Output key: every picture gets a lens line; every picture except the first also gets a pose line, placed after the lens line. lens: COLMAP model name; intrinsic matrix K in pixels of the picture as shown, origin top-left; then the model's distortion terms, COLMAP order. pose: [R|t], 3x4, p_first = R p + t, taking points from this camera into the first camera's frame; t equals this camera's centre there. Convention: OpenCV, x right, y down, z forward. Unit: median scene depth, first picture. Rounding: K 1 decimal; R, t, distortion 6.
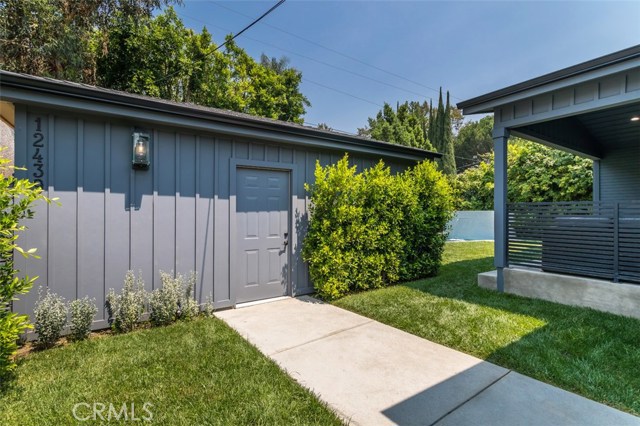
lens RADIAL K [[301.8, 0, 317.8], [0, 301.8, 213.5], [0, 0, 1]] dist [-0.001894, 0.003268]
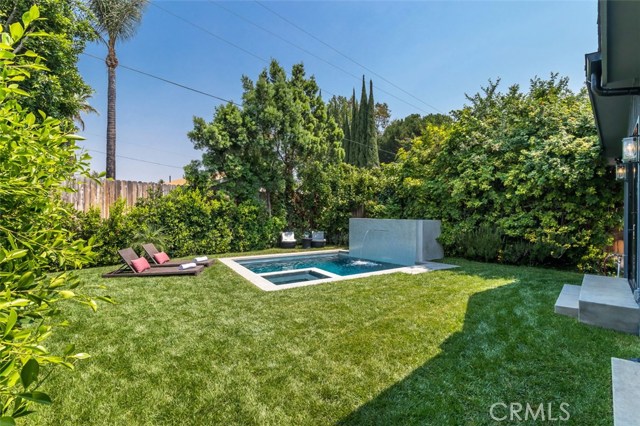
lens RADIAL K [[301.8, 0, 332.1], [0, 301.8, 211.3], [0, 0, 1]] dist [-0.001894, 0.003268]
pose [[0.969069, 0.003497, 0.246765, 0.251368], [-0.002144, 0.999981, -0.005752, -0.024705], [-0.246781, 0.005045, 0.969058, 0.414483]]
